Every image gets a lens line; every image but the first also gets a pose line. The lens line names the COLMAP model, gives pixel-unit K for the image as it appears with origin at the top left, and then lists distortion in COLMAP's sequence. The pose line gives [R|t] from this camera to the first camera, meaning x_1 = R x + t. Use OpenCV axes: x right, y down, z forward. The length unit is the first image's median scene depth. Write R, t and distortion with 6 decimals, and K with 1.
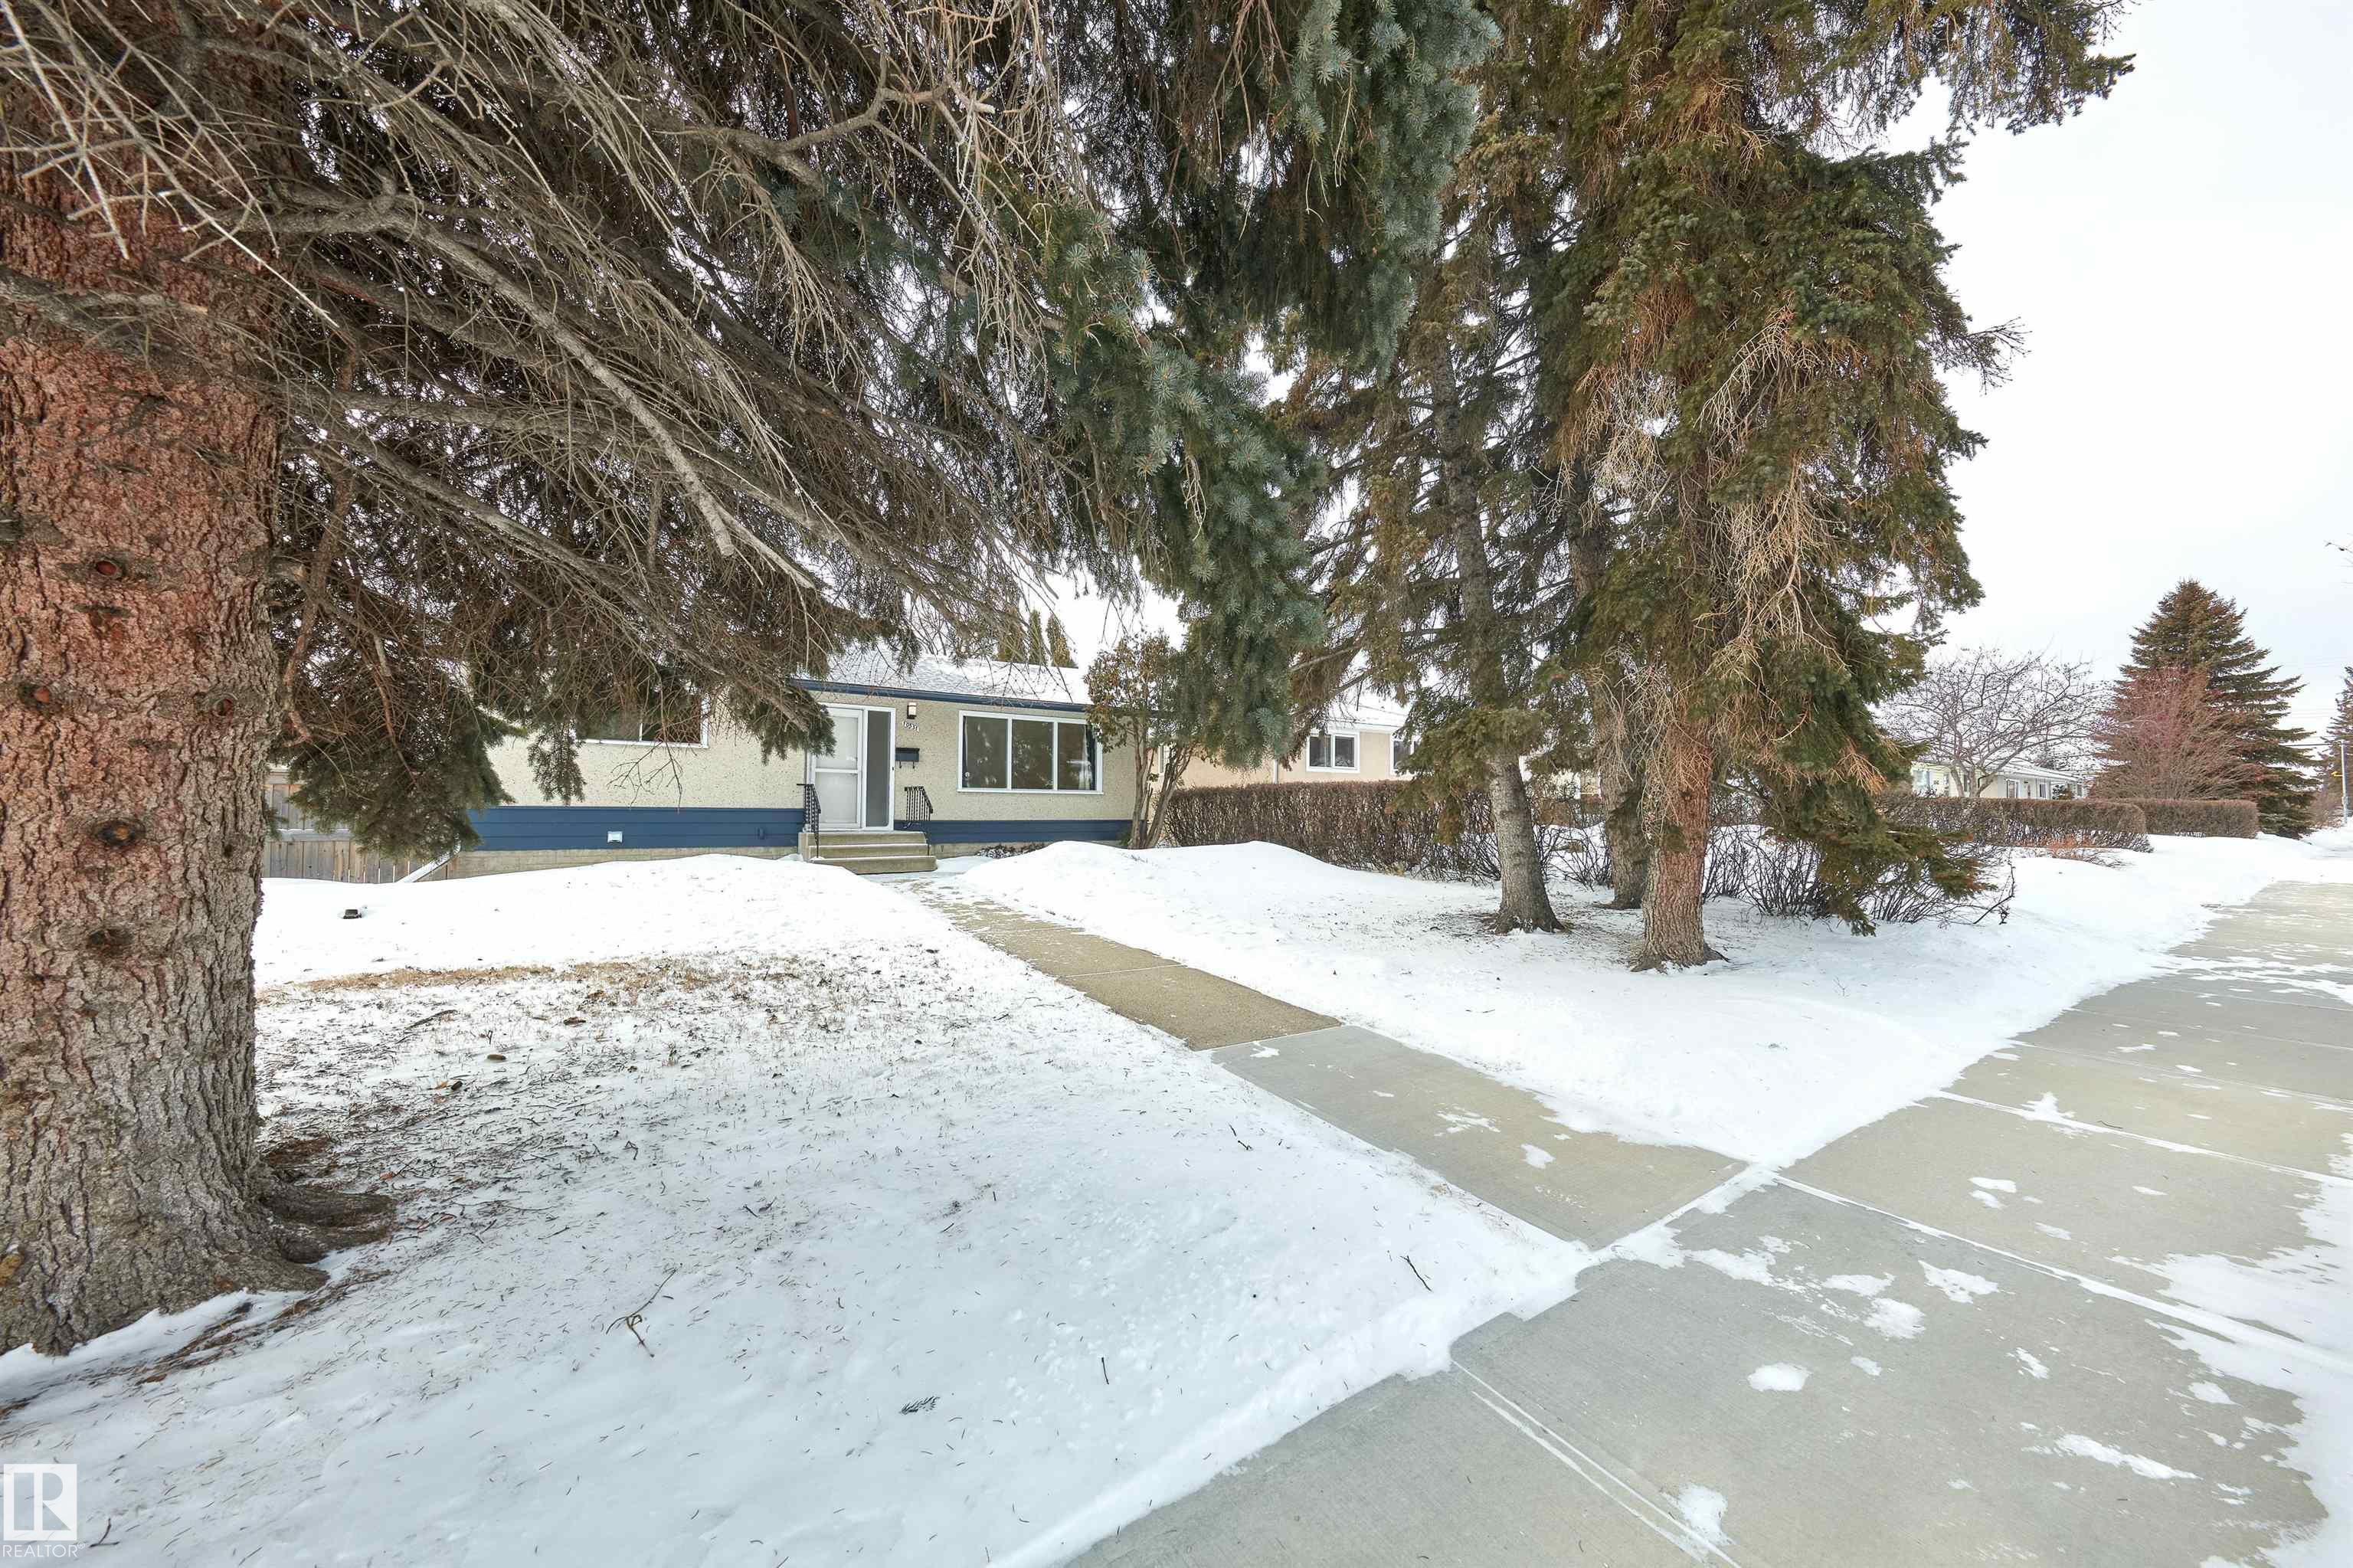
lens RADIAL K [[799.0, 0, 1175.5], [0, 799.0, 792.5], [0, 0, 1]] dist [-0.000011, 0.000001]
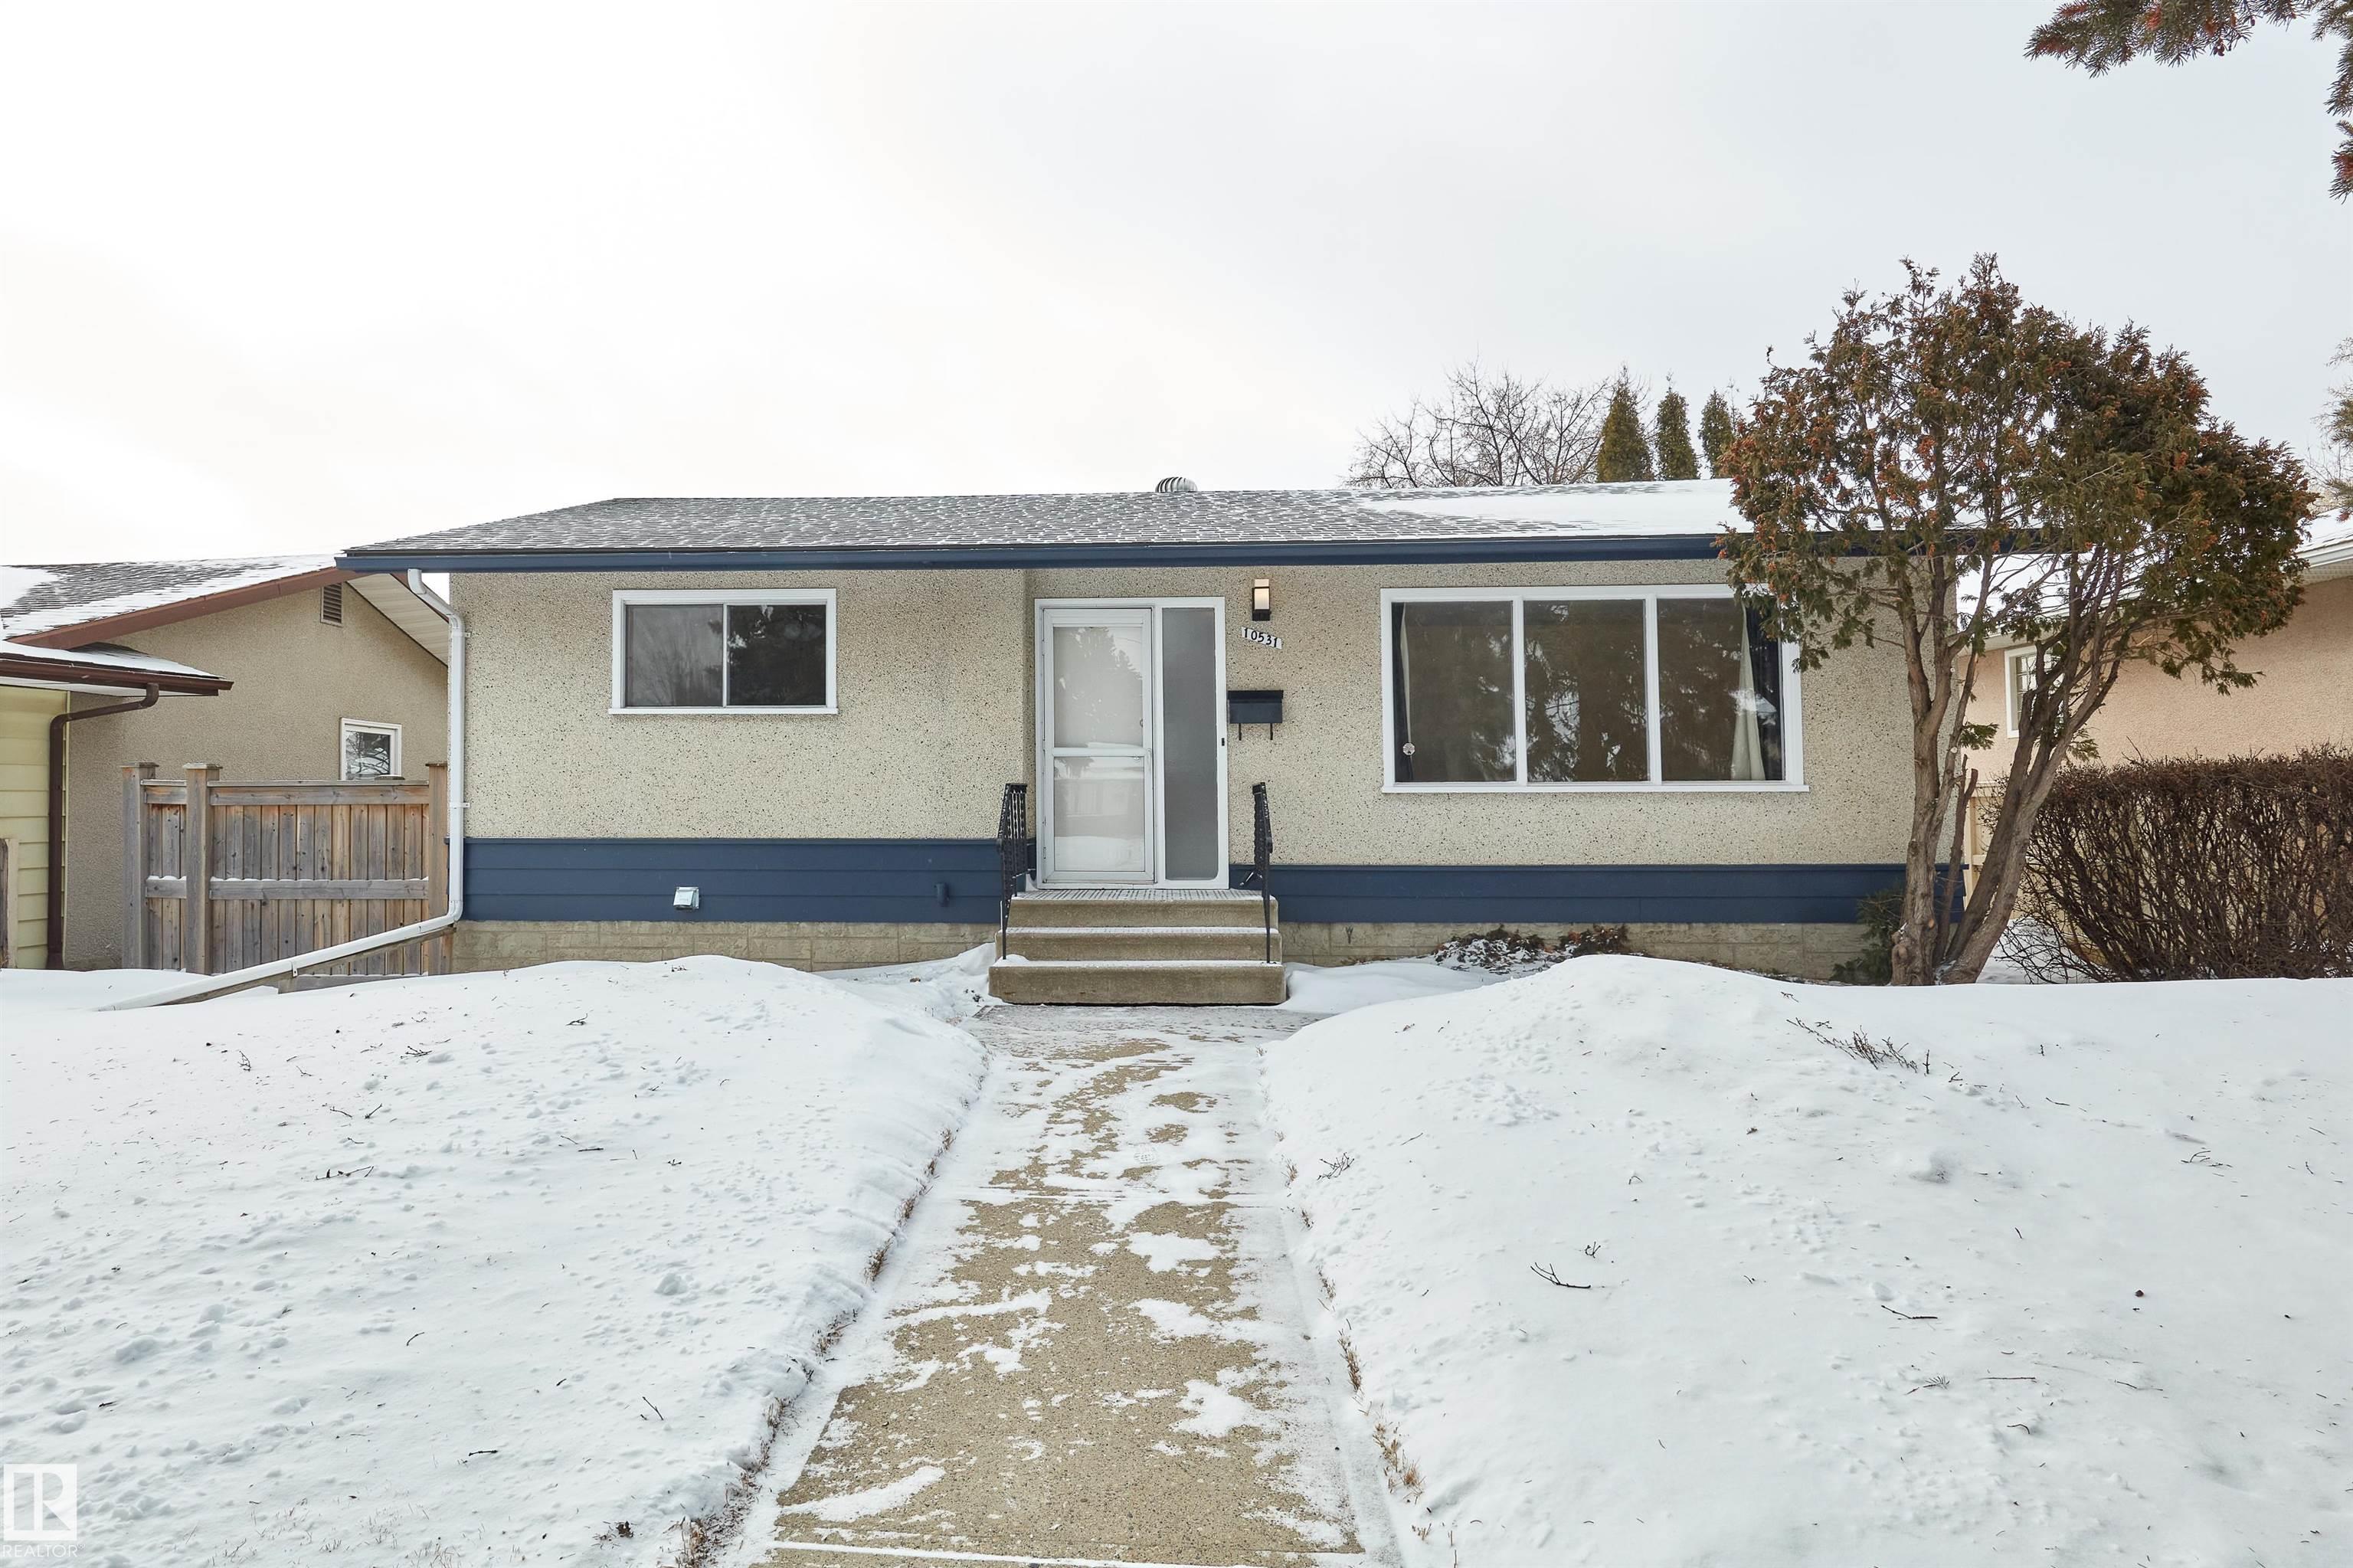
lens RADIAL K [[1191.2, 0, 1180.2], [0, 1191.2, 757.7], [0, 0, 1]] dist [0.005349, 0.000553]
pose [[0.805662, -0.034523, -0.591369, -0.002087], [0.021799, 0.999352, -0.028643, -0.003531], [0.591975, 0.010185, 0.805892, 0.441479]]
